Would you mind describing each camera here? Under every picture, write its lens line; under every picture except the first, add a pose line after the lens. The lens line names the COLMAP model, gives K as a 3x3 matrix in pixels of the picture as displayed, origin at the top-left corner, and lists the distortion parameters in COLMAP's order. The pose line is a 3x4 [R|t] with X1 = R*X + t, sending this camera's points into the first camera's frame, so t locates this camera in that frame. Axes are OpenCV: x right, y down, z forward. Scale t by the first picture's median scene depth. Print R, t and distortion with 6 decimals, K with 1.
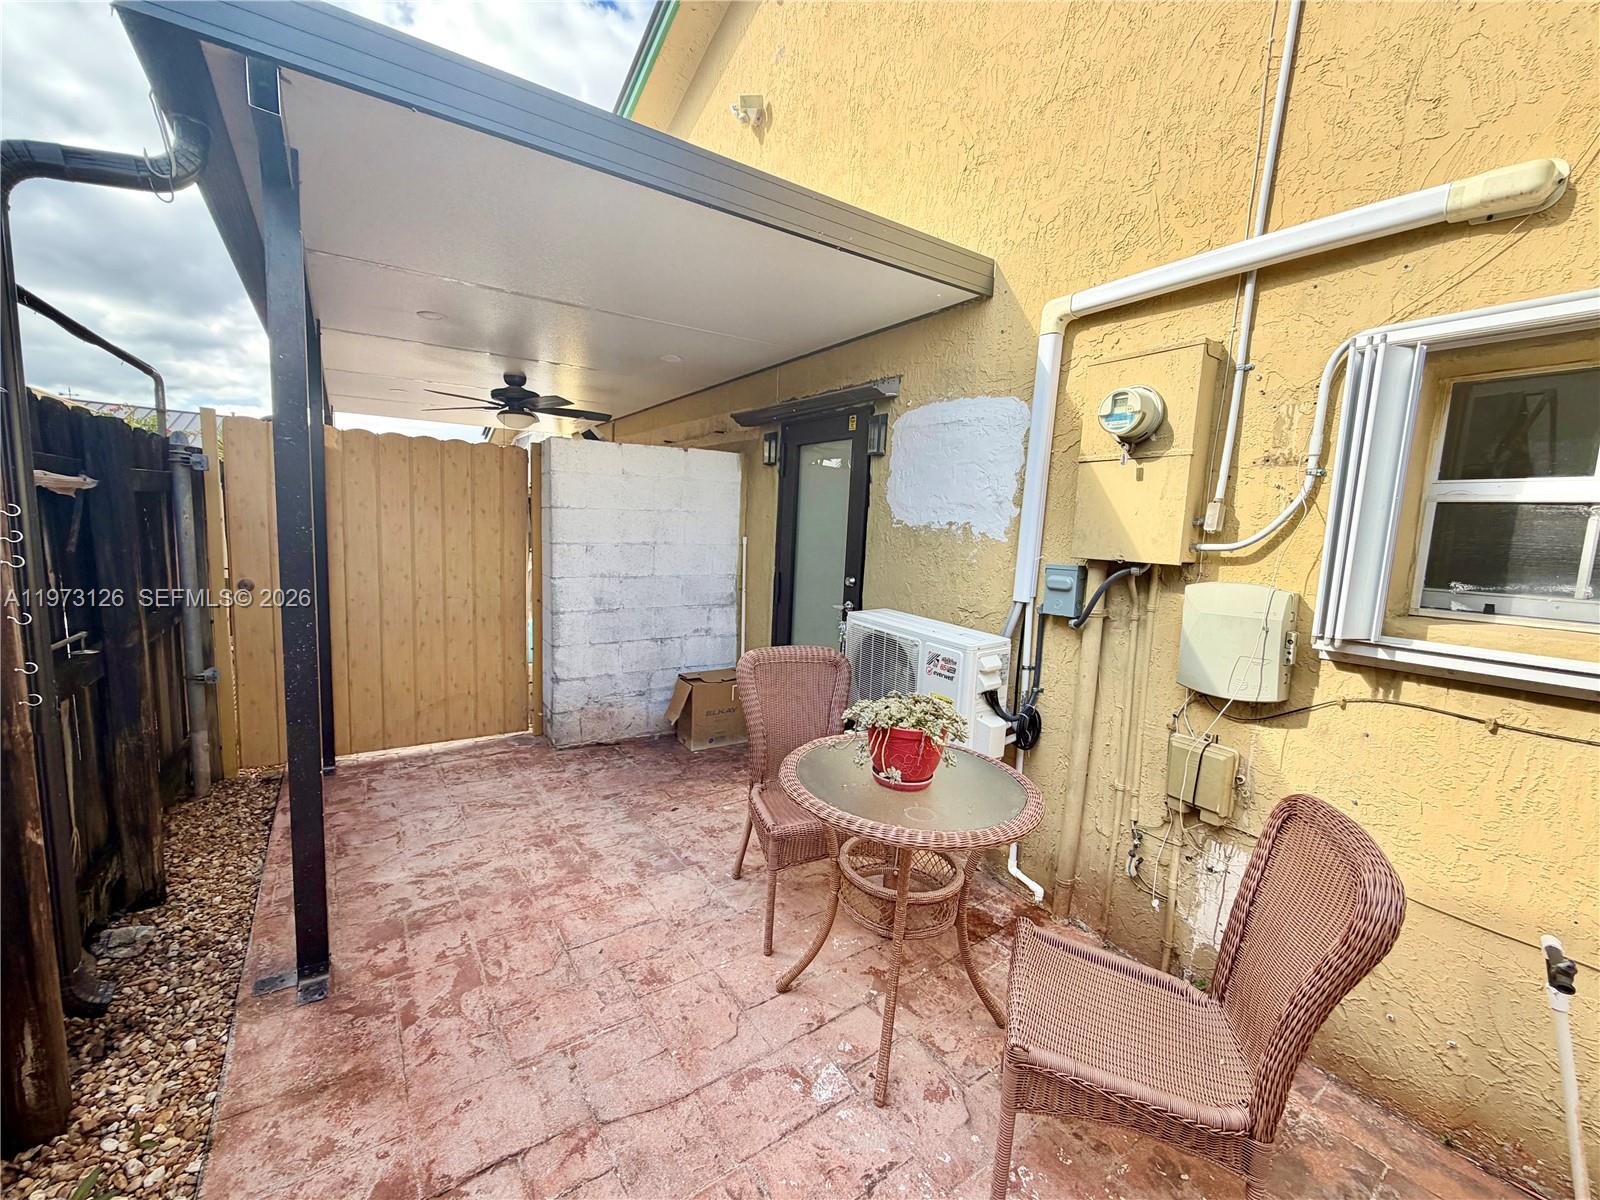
lens RADIAL K [[639.0, 0, 797.2], [0, 639.0, 602.2], [0, 0, 1]] dist [0.000329, -0.000143]
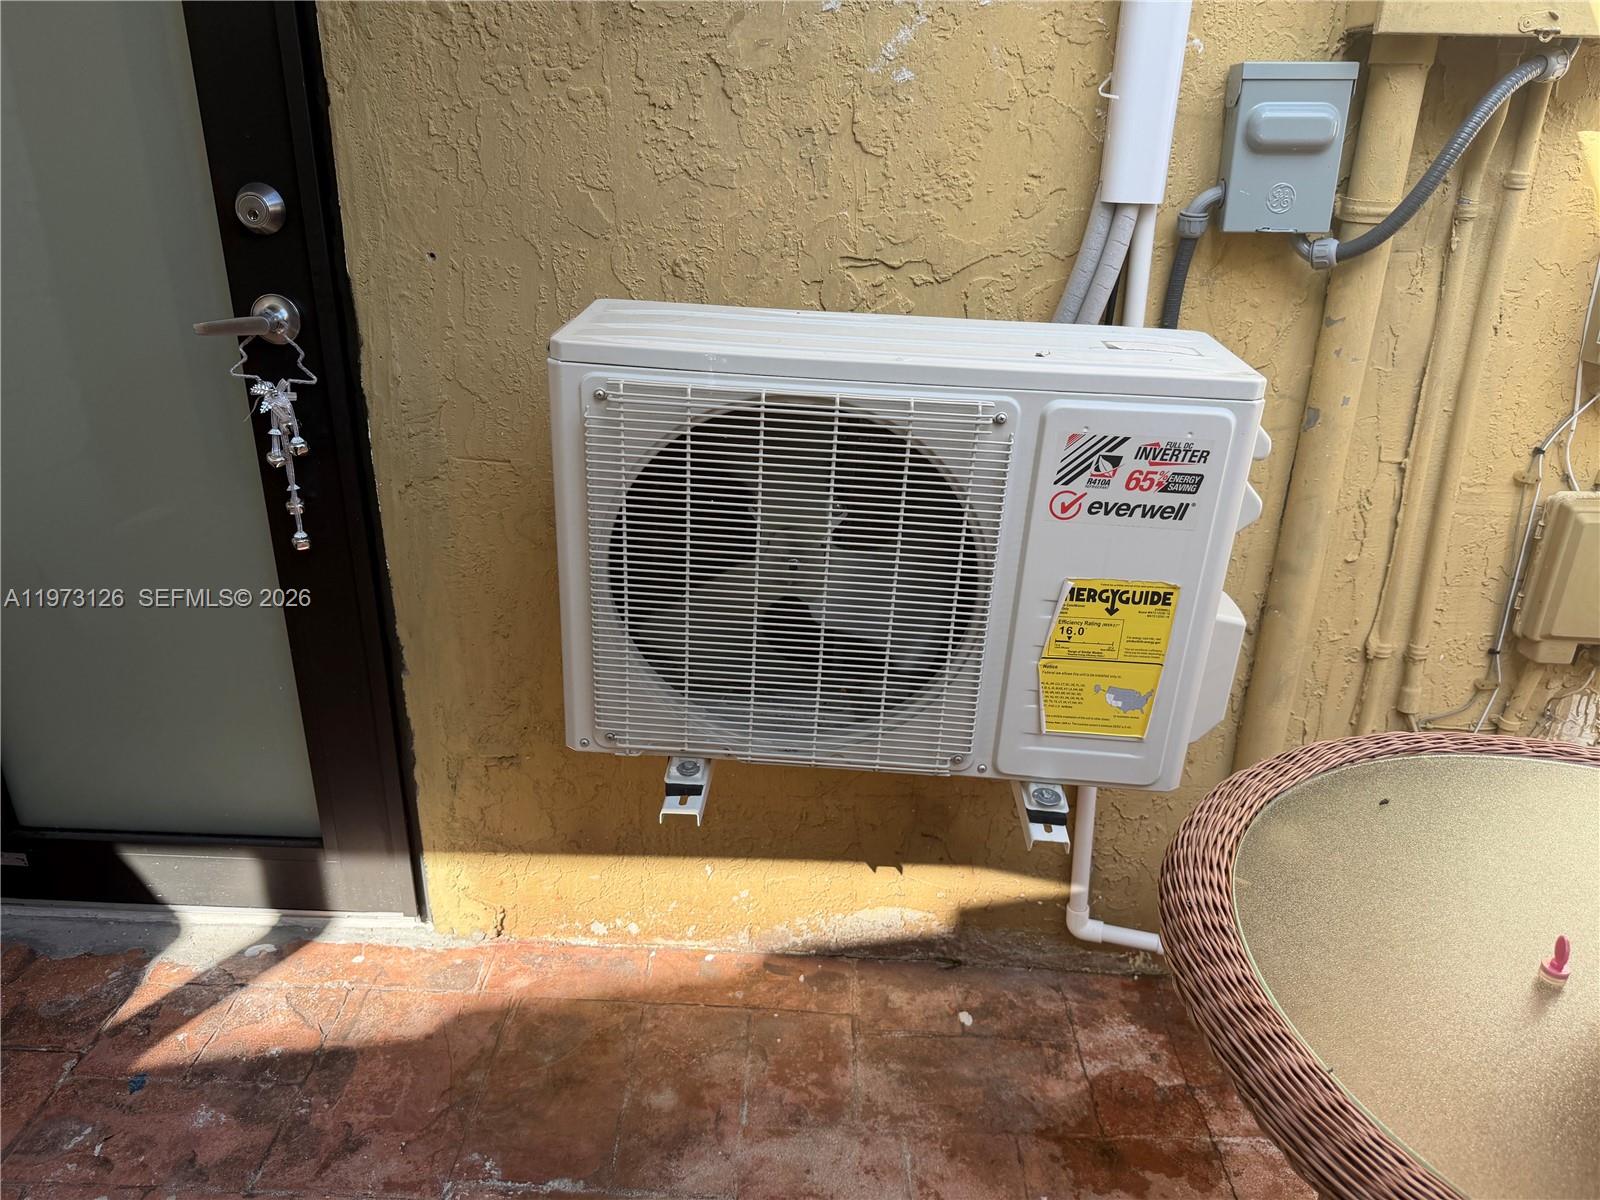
lens RADIAL K [[1129.8, 0, 799.3], [0, 1129.8, 598.2], [0, 0, 1]] dist [-0.007974, -0.003576]
pose [[0.595612, -0.341179, 0.727216, -0.225748], [0.105972, 0.930779, 0.349887, -0.034235], [-0.796252, -0.131333, 0.590538, 0.853723]]
